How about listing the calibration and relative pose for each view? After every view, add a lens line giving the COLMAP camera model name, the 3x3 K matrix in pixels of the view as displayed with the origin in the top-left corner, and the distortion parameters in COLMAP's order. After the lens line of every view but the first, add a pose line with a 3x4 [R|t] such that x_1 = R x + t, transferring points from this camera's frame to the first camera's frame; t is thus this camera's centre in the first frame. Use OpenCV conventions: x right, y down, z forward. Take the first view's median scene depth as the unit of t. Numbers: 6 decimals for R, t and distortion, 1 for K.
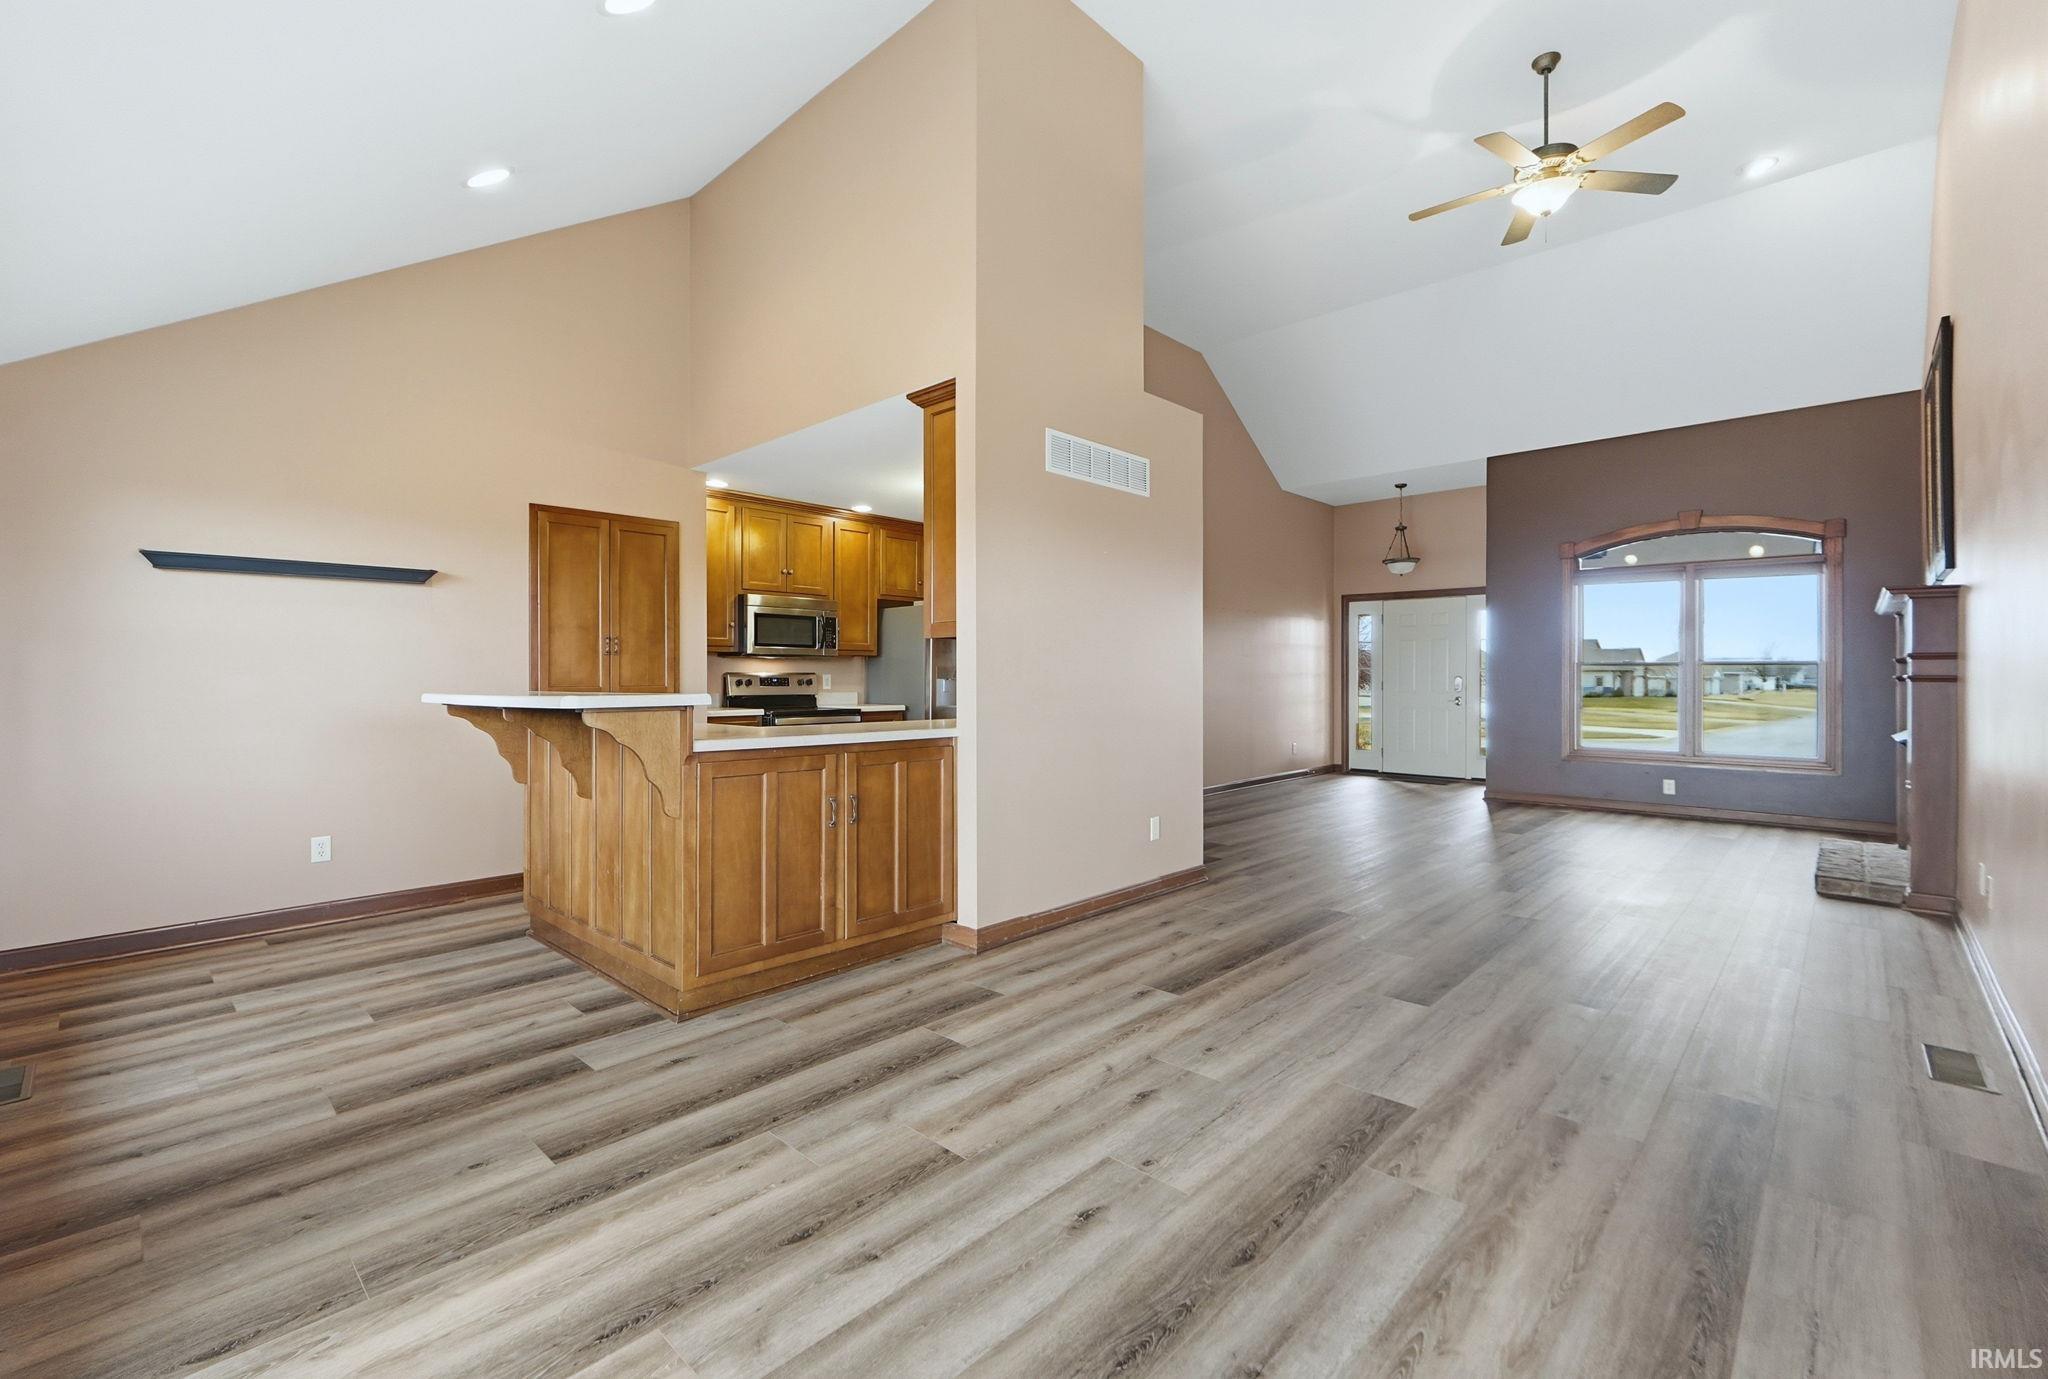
lens RADIAL K [[883.5, 0, 1009.1], [0, 883.5, 674.1], [0, 0, 1]] dist [-0.001519, -0.000316]
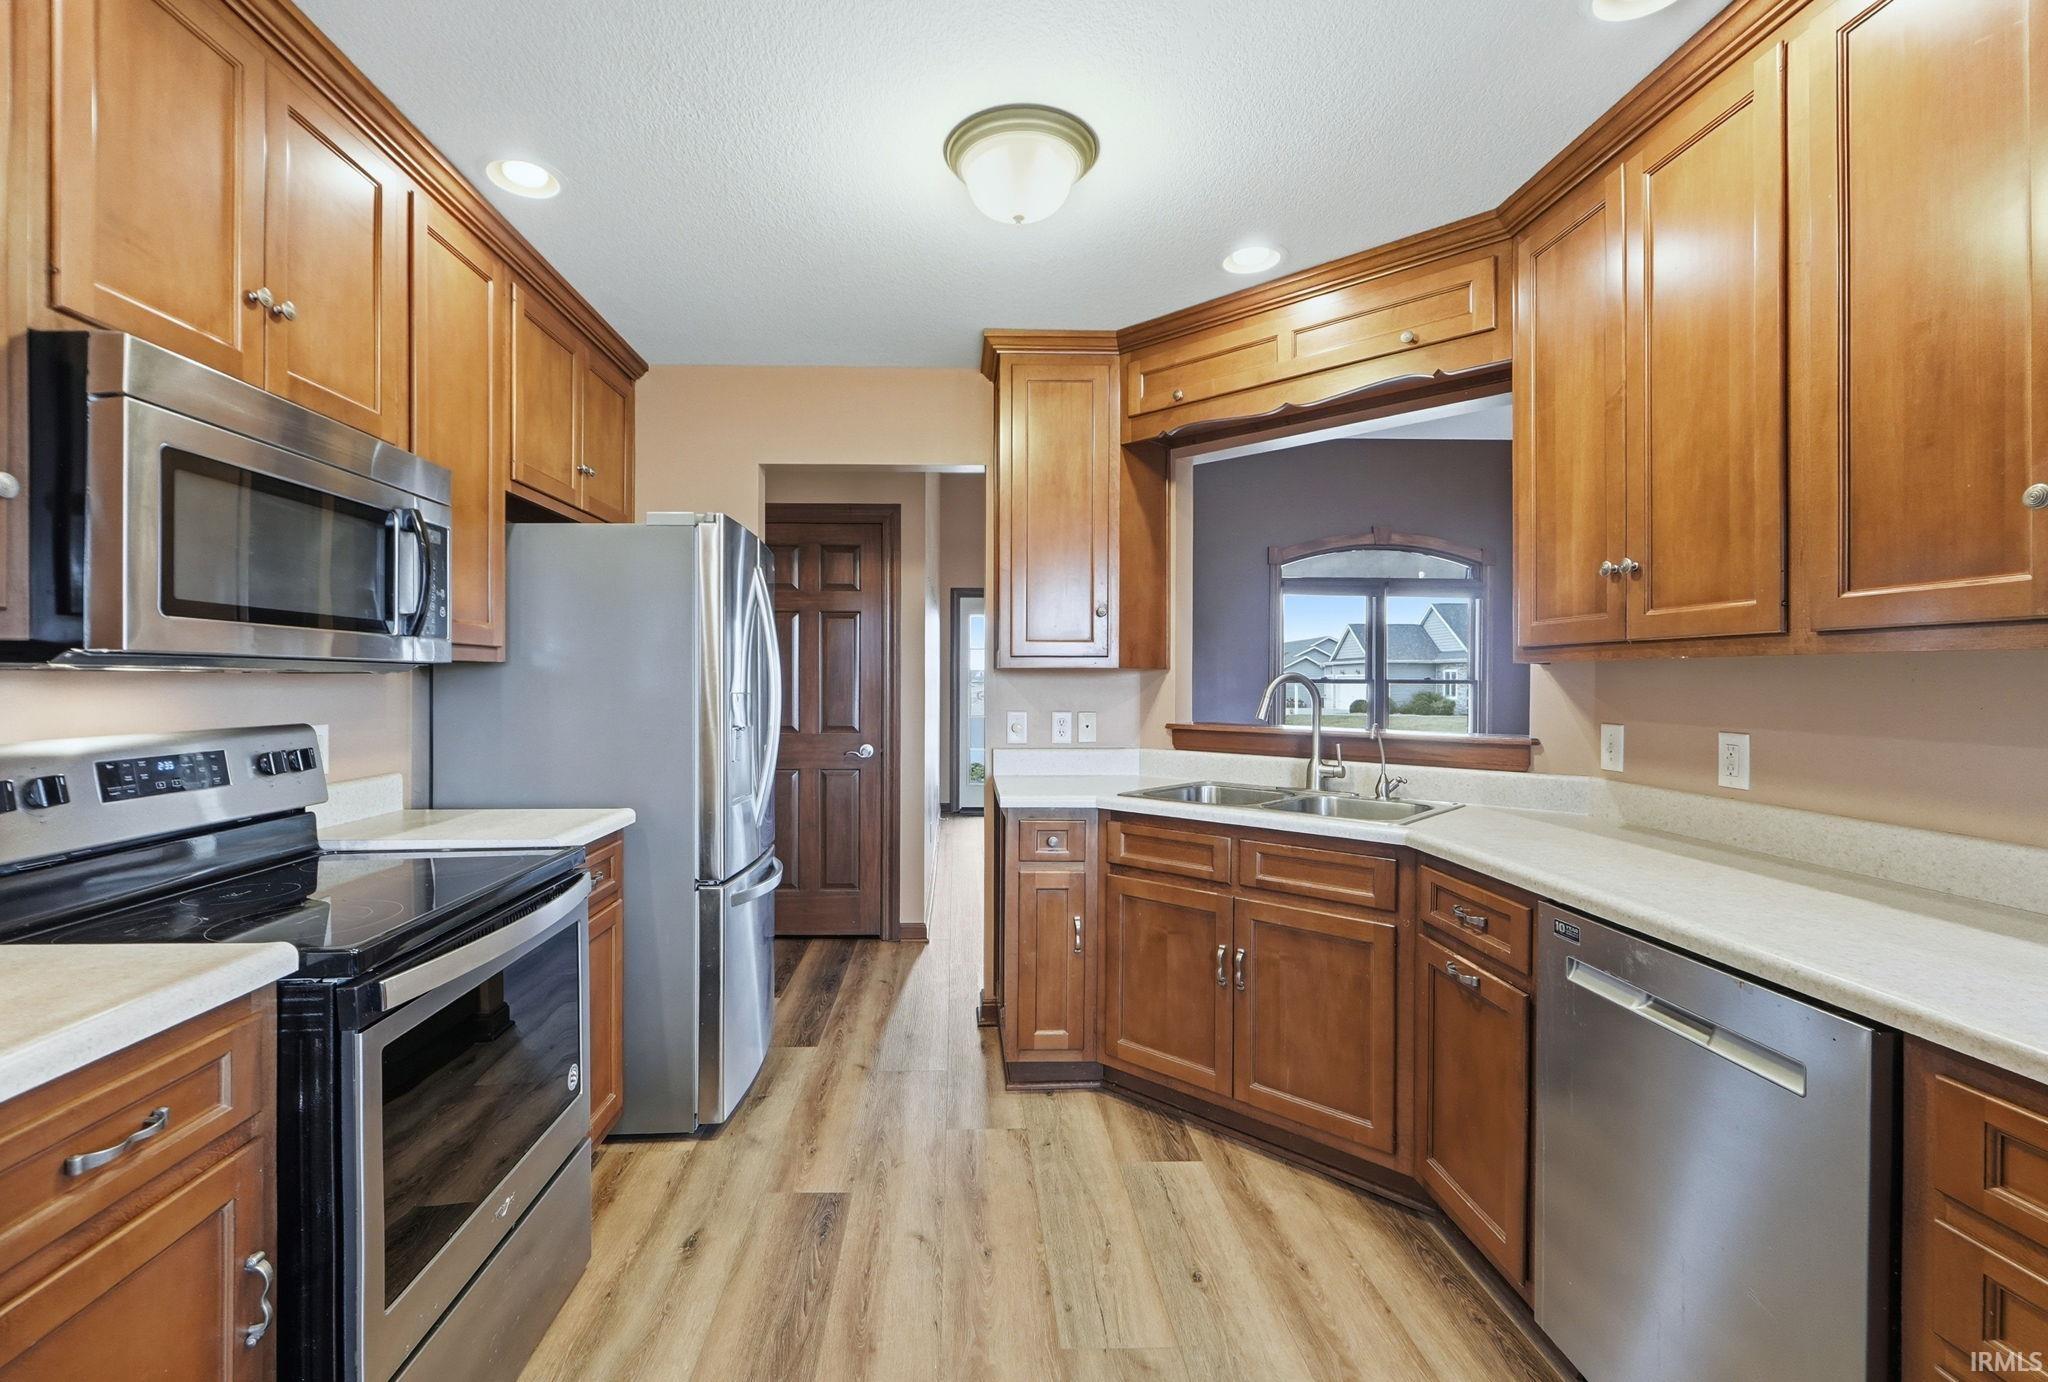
lens RADIAL K [[899.7, 0, 984.8], [0, 899.7, 685.7], [0, 0, 1]] dist [-0.002480, -0.000161]
pose [[0.700267, -0.004685, 0.713865, -0.422239], [-0.004458, 0.999930, 0.010935, -0.026409], [-0.713867, -0.010840, 0.700198, 1.019341]]
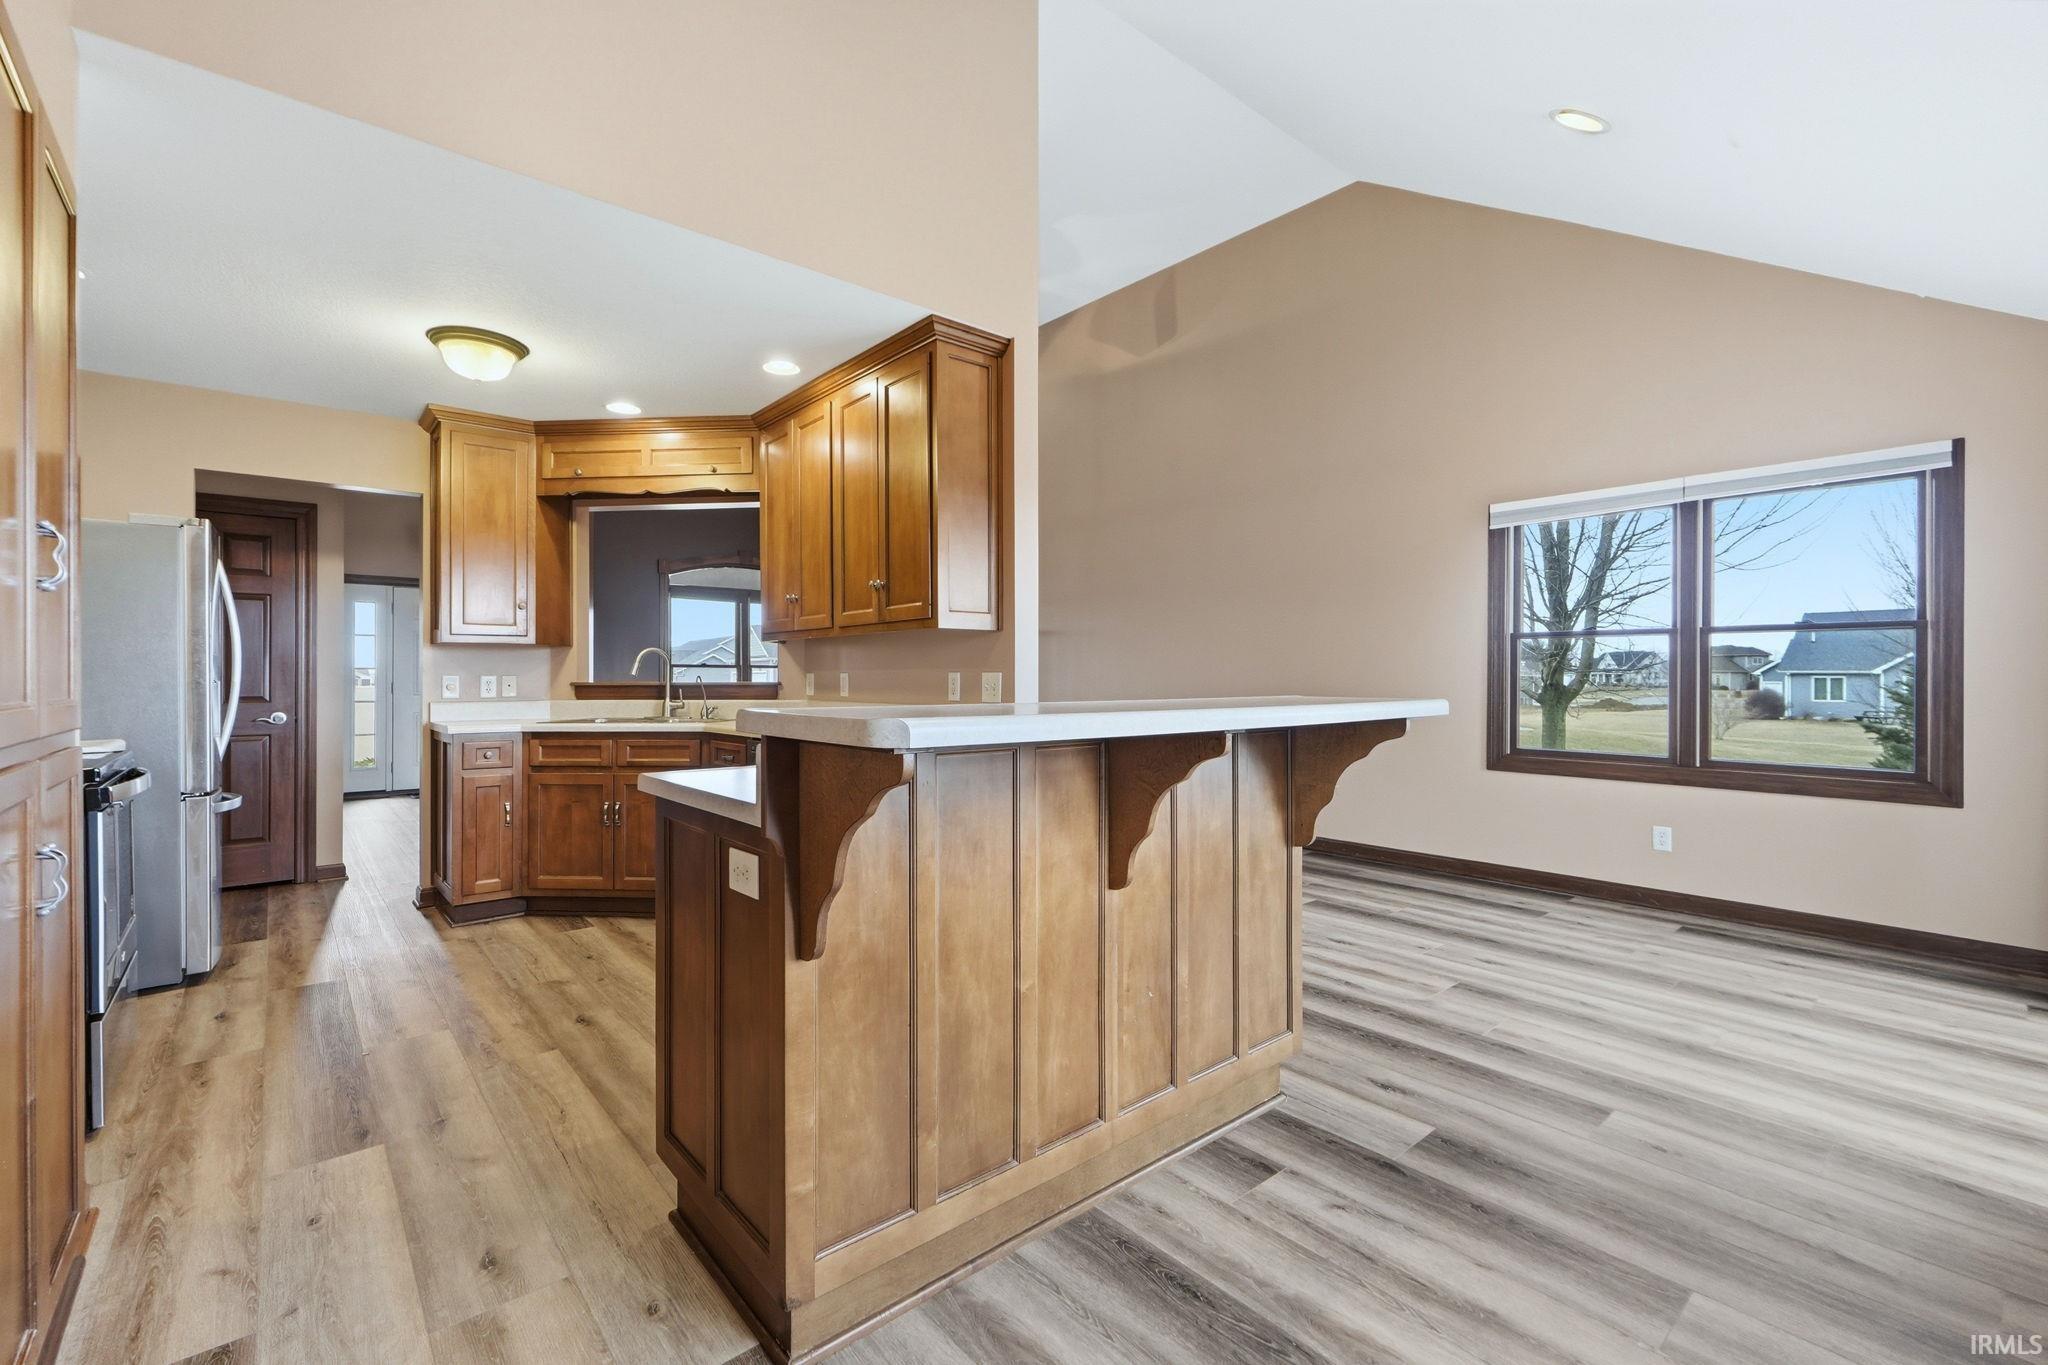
lens RADIAL K [[876.0, 0, 1018.6], [0, 876.0, 674.7], [0, 0, 1]] dist [0.000678, 0.000382]
pose [[0.100856, 0.003194, 0.994896, -0.802304], [-0.002300, 0.999993, -0.002977, 0.004039], [-0.994898, -0.001987, 0.100862, 0.775615]]
